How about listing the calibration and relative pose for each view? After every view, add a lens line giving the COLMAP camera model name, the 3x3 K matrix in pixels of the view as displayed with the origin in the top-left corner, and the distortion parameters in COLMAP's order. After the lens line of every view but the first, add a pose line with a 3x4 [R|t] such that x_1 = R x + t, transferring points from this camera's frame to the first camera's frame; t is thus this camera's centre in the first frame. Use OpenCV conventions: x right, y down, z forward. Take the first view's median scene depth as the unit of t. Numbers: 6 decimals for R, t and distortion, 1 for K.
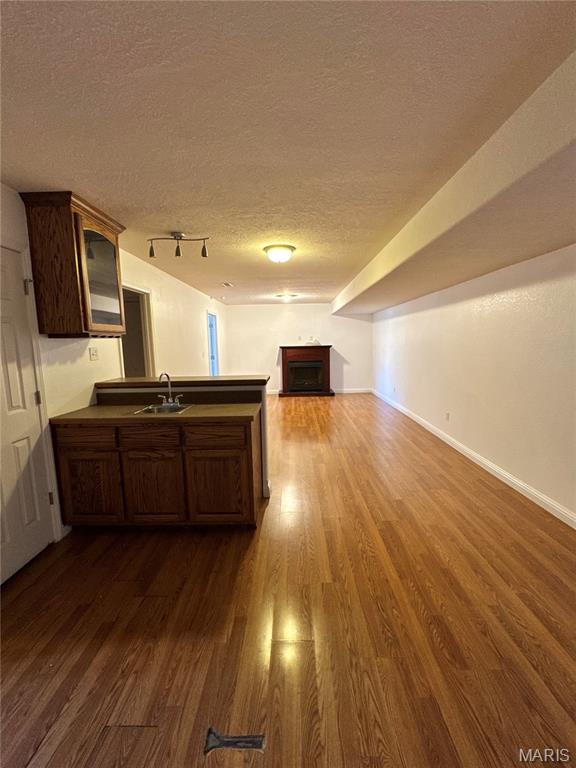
lens RADIAL K [[341.5, 0, 285.9], [0, 341.5, 384.6], [0, 0, 1]] dist [-0.004617, 0.000780]
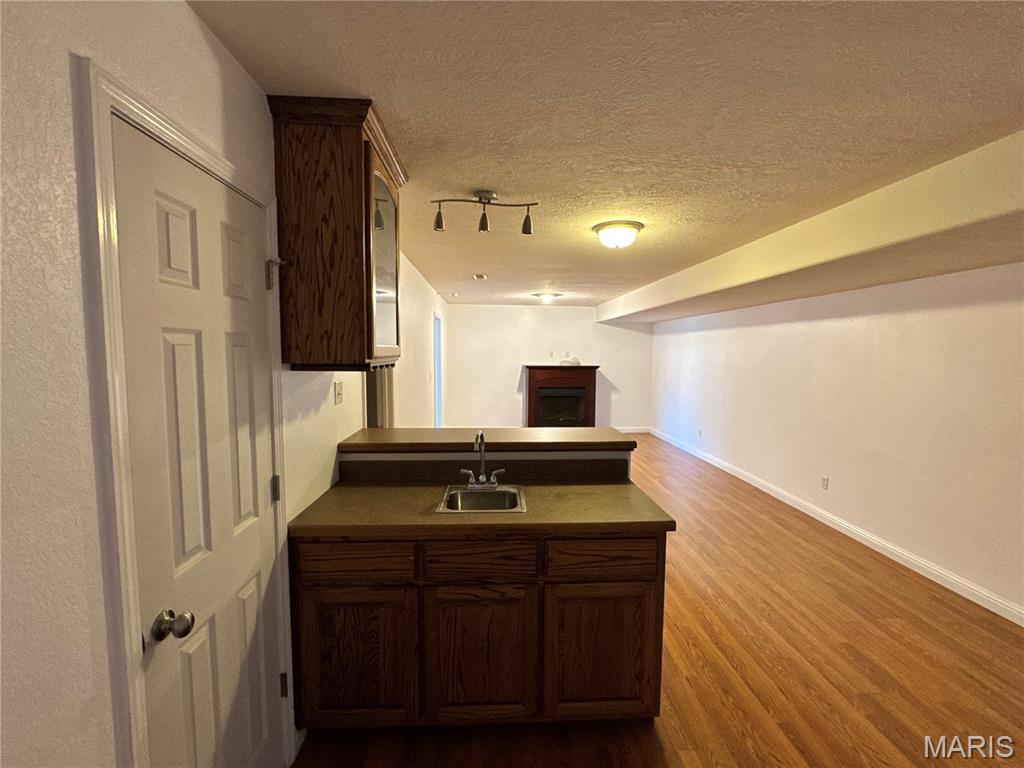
lens RADIAL K [[455.3, 0, 509.5], [0, 455.3, 383.0], [0, 0, 1]] dist [-0.004617, 0.000780]
pose [[0.997000, 0.020891, 0.074526, -0.395230], [-0.016778, 0.998323, -0.055398, -0.080471], [-0.075559, 0.053982, 0.995679, 0.263001]]
